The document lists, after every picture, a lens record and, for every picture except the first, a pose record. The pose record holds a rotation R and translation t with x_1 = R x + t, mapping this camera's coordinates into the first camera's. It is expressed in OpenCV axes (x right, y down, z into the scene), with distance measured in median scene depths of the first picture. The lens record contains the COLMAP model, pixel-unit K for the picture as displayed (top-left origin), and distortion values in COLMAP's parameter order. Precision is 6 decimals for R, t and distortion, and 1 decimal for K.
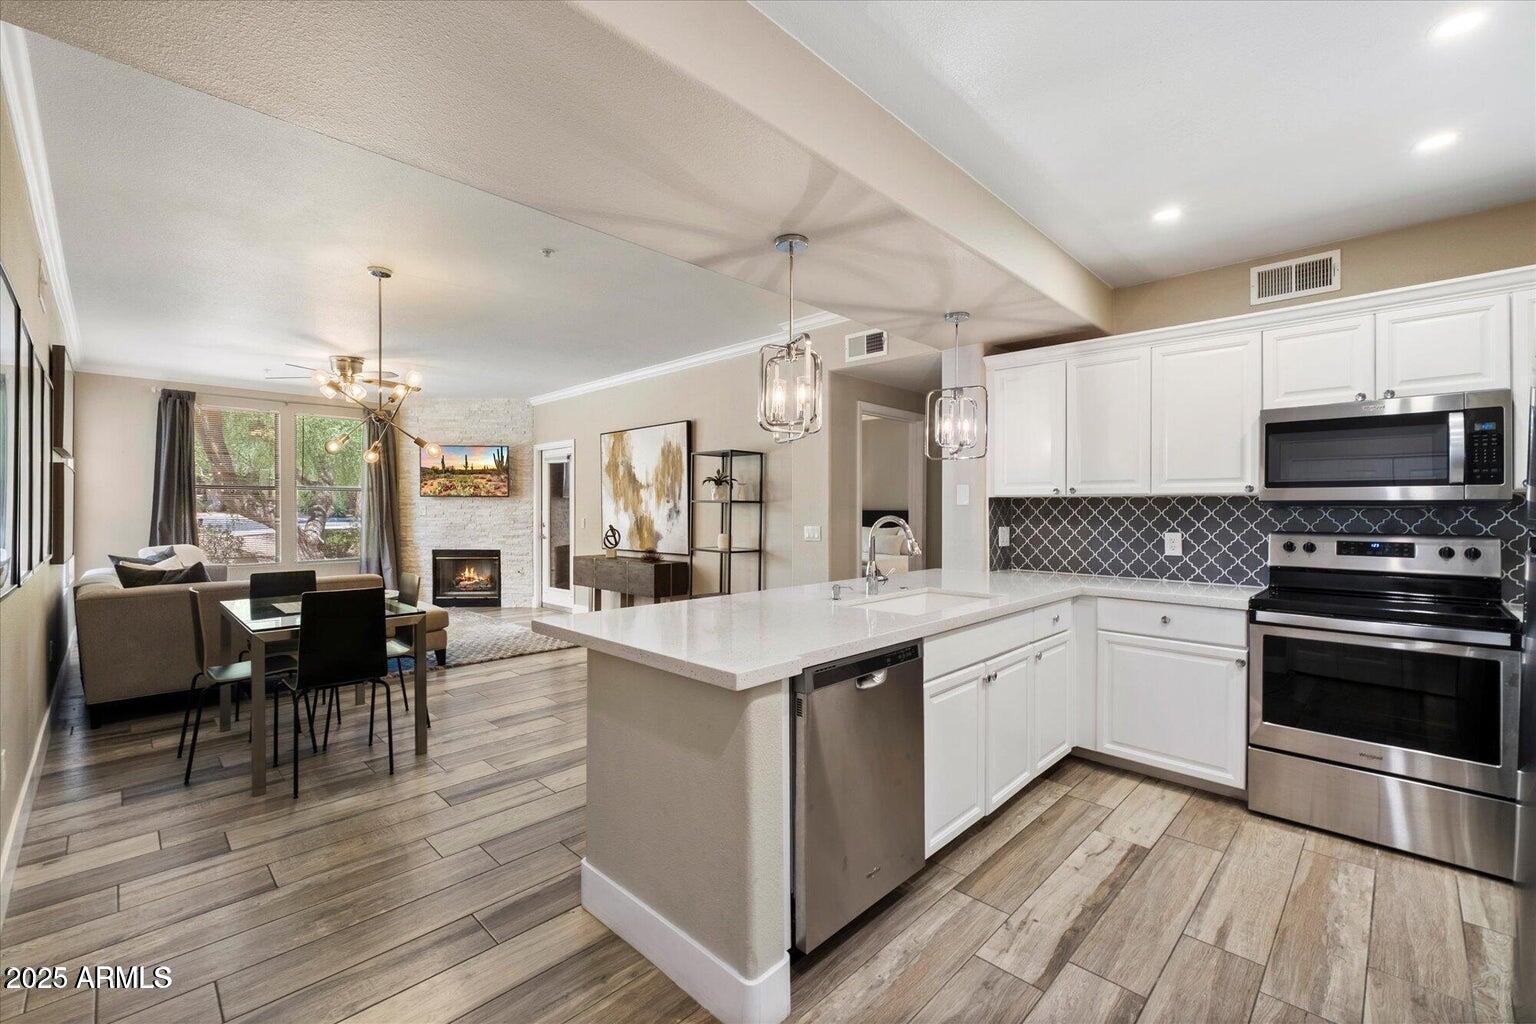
lens RADIAL K [[635.2, 0, 772.2], [0, 635.2, 509.5], [0, 0, 1]] dist [-0.019908, -0.001246]
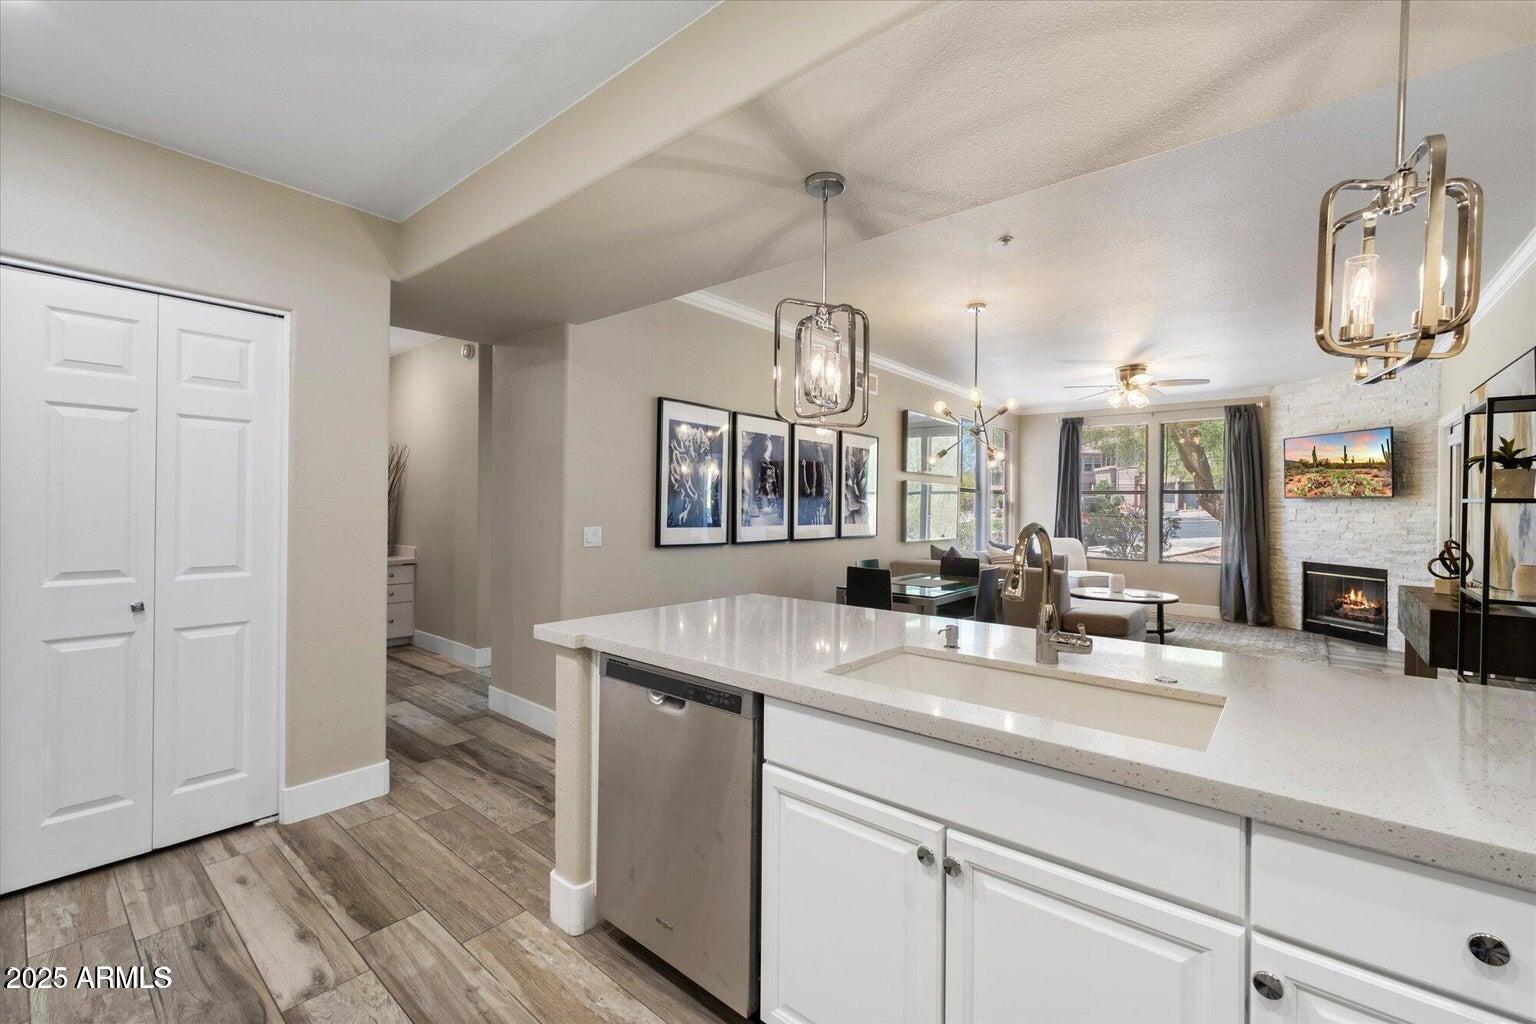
lens RADIAL K [[635.2, 0, 772.0], [0, 635.2, 505.5], [0, 0, 1]] dist [-0.019908, -0.001246]
pose [[0.081279, -0.002417, -0.996688, 0.543360], [-0.010993, 0.999934, -0.003321, -0.000347], [0.996631, 0.011226, 0.081247, 0.559738]]
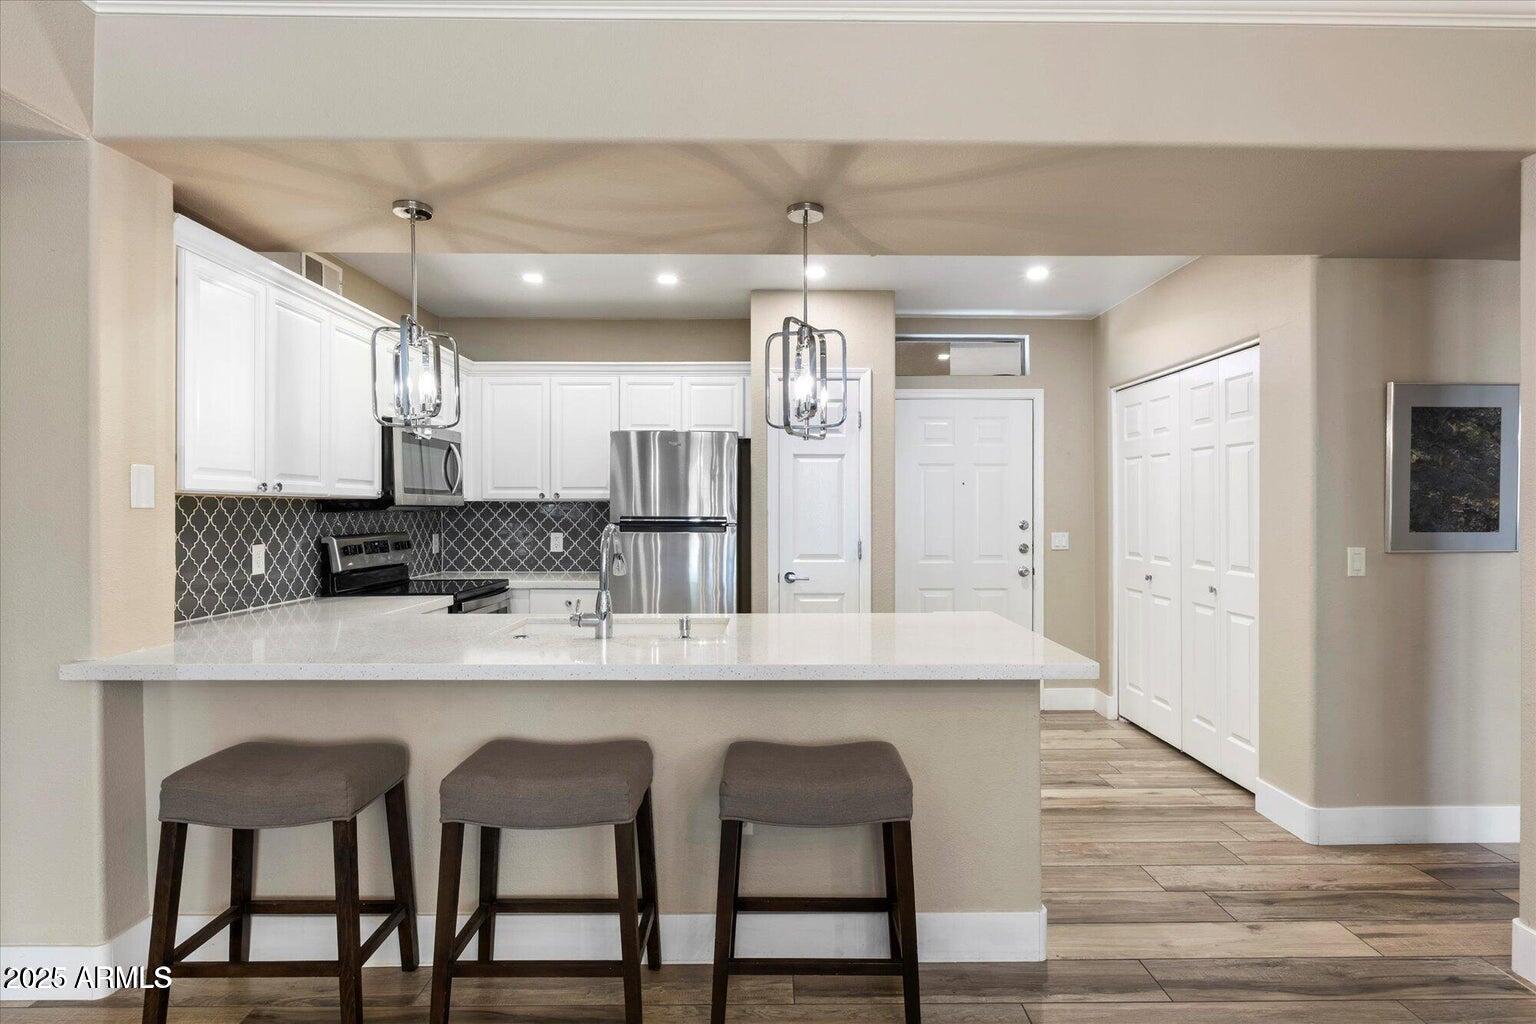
lens RADIAL K [[788.9, 0, 782.4], [0, 788.9, 514.5], [0, 0, 1]] dist [-0.002565, -0.000345]
pose [[-0.709451, -0.007885, 0.704711, -0.464731], [0.000923, 0.999926, 0.012117, -0.010218], [-0.704754, 0.009247, -0.709391, 1.161014]]
